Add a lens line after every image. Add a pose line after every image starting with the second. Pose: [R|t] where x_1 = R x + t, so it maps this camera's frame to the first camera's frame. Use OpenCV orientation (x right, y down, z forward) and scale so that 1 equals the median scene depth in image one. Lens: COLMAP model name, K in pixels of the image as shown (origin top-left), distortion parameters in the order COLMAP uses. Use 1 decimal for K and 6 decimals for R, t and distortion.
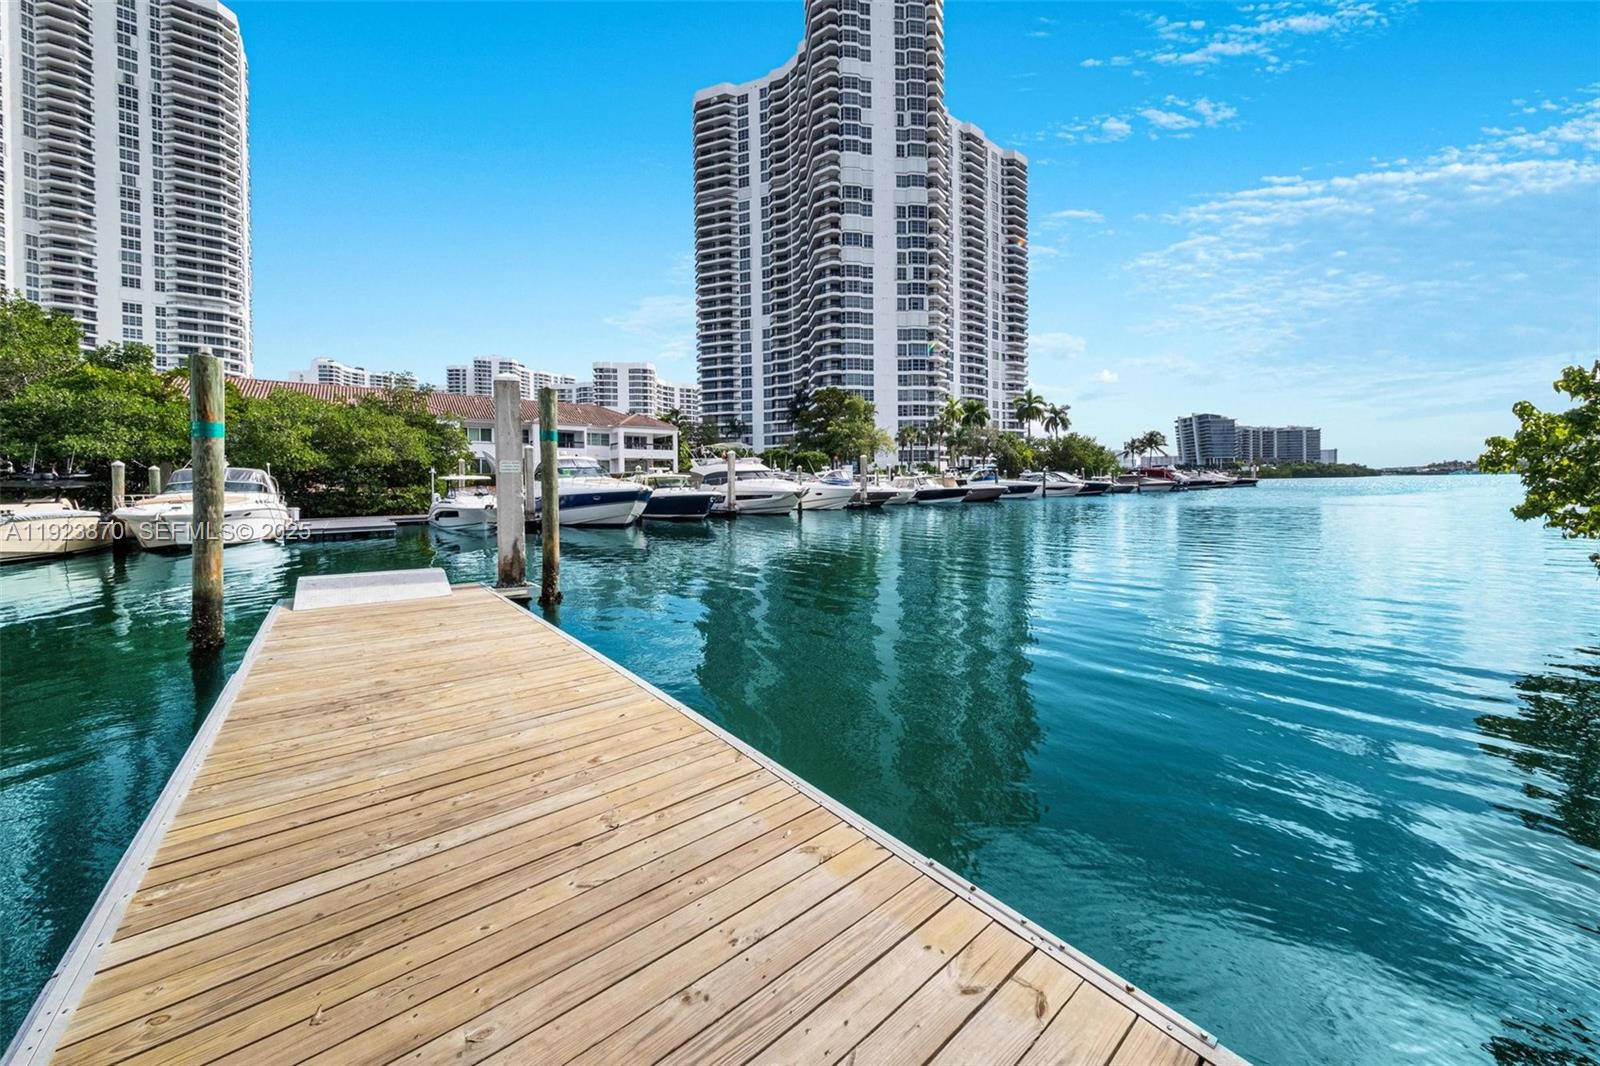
lens RADIAL K [[557.9, 0, 808.8], [0, 557.9, 488.7], [0, 0, 1]] dist [-0.006052, -0.000048]
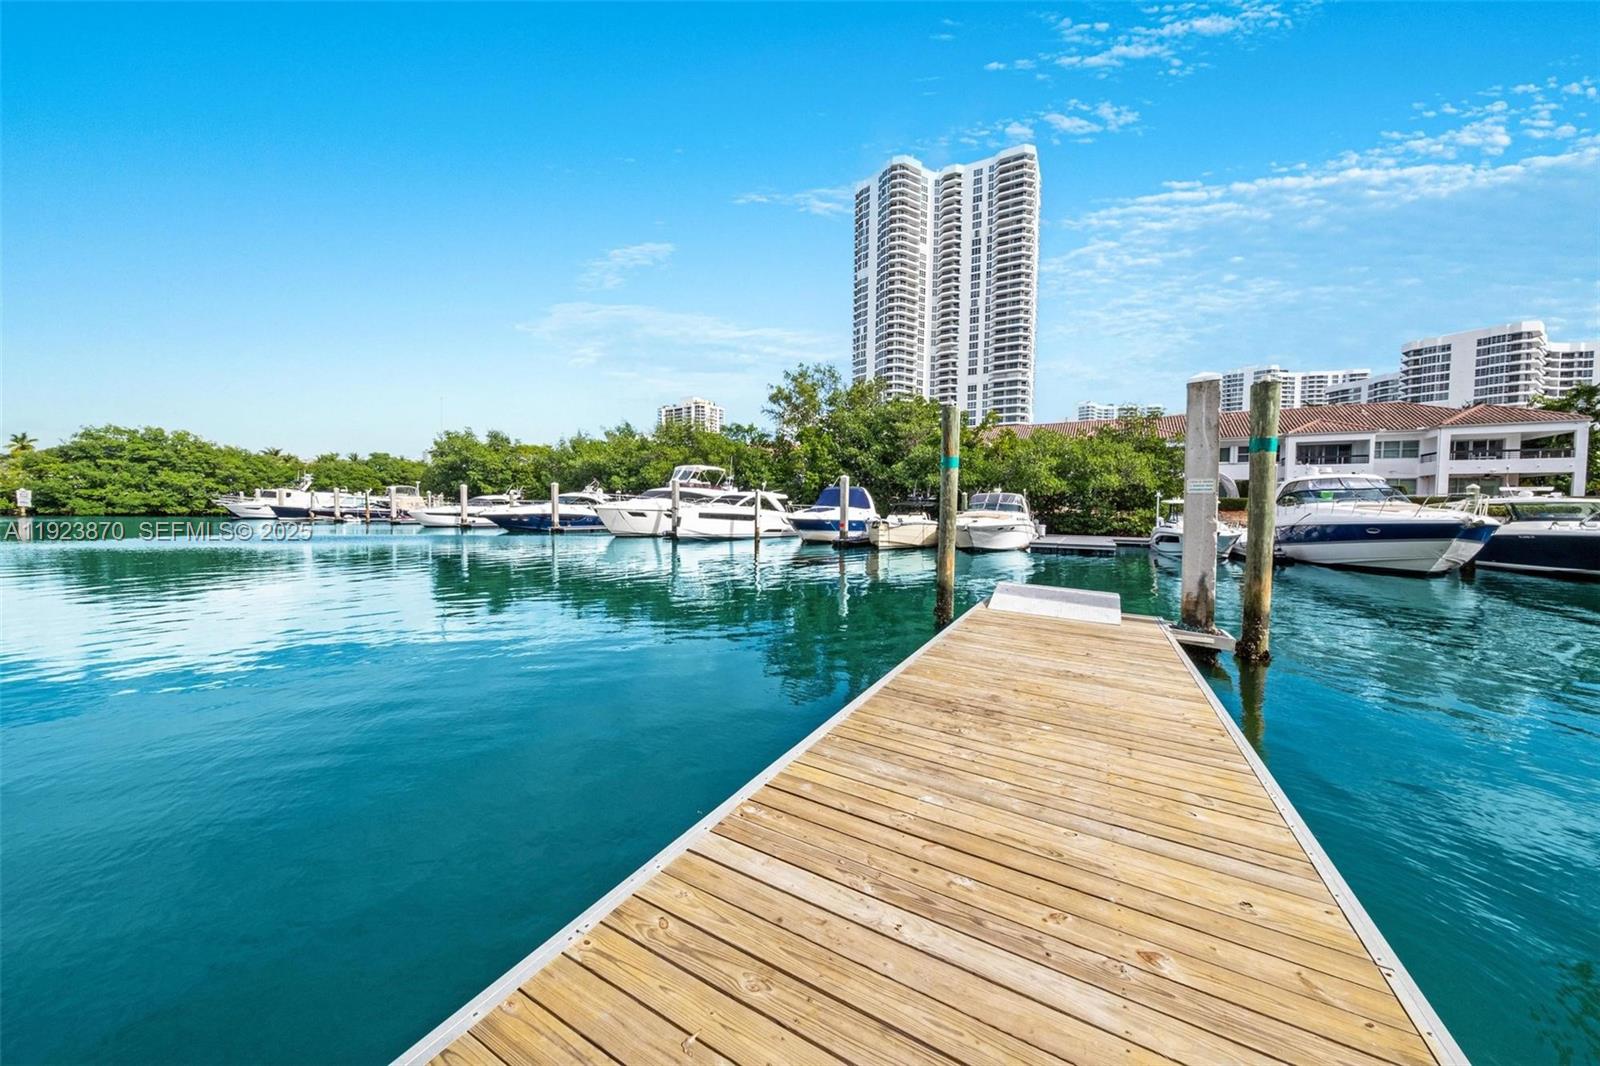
lens RADIAL K [[529.1, 0, 795.0], [0, 529.1, 539.3], [0, 0, 1]] dist [-0.006736, -0.000045]
pose [[0.339501, 0.071378, -0.937893, -0.001846], [-0.025037, 0.997449, 0.066847, 0.000928], [0.940272, 0.000787, 0.340422, 0.065346]]
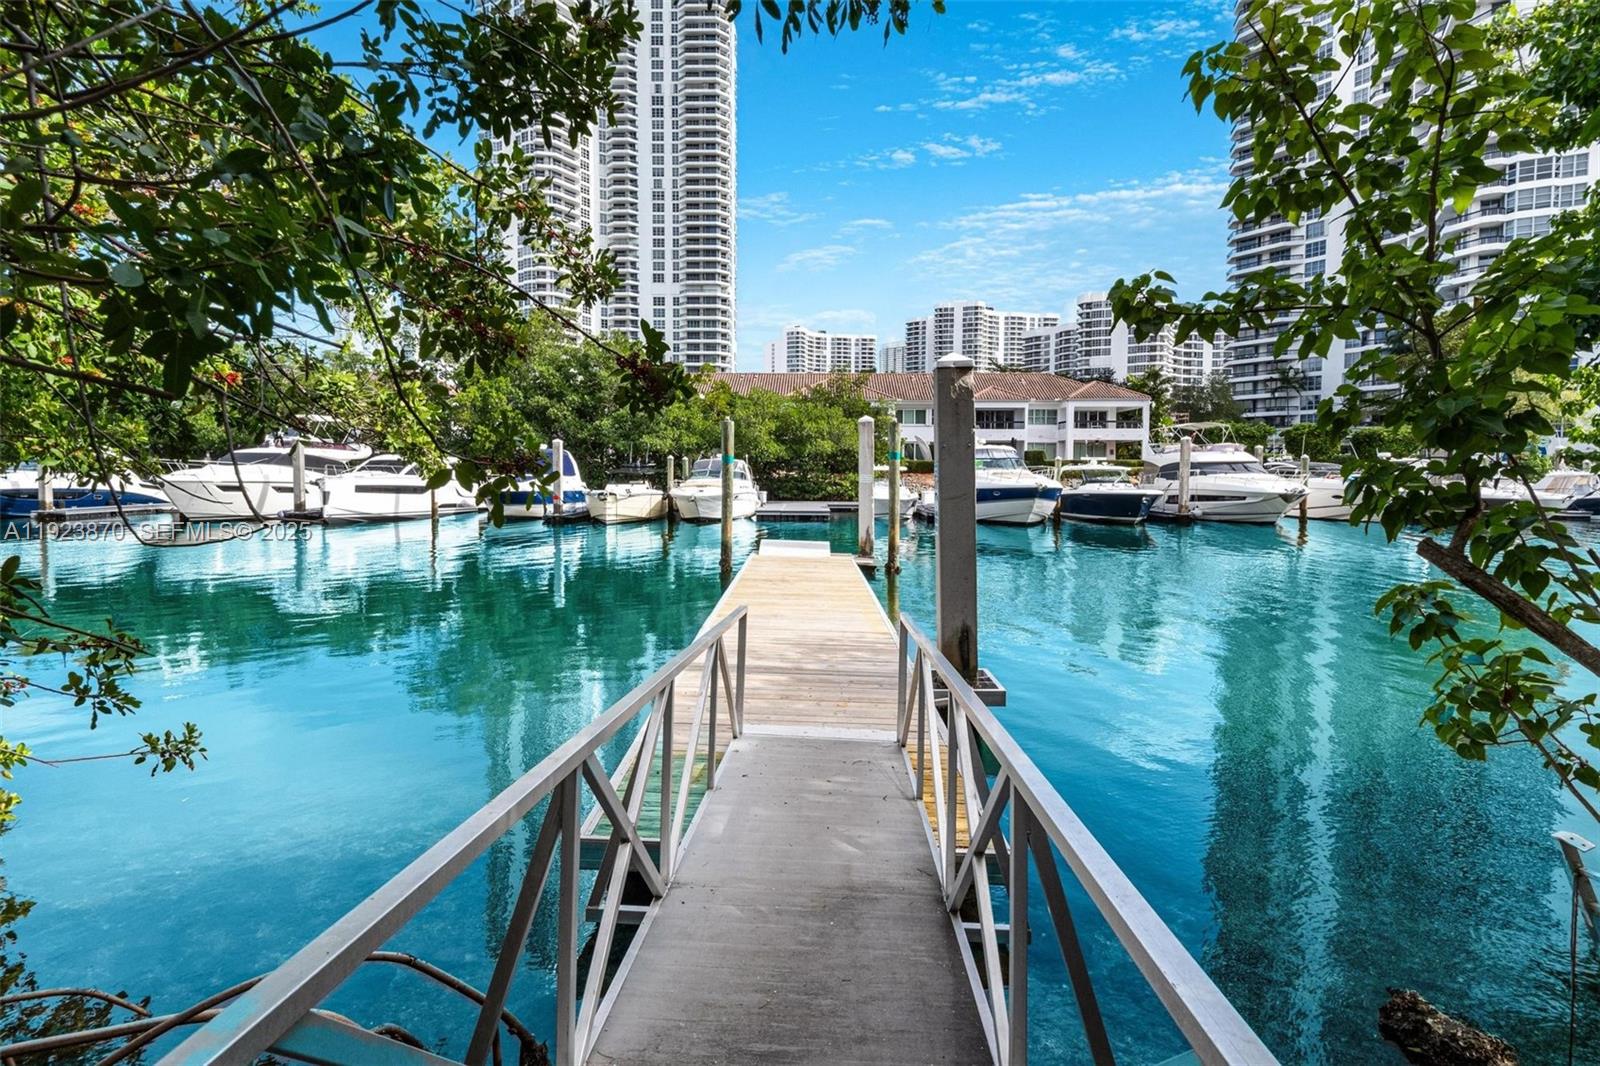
lens RADIAL K [[993.3, 0, 800.0], [0, 993.3, 533.0], [0, 0, 1]] dist [-0.005070, -0.000776]
pose [[0.754739, 0.069808, -0.652301, 0.424866], [-0.022324, 0.996479, 0.080812, -0.040877], [0.655645, -0.046430, 0.753640, -0.446928]]
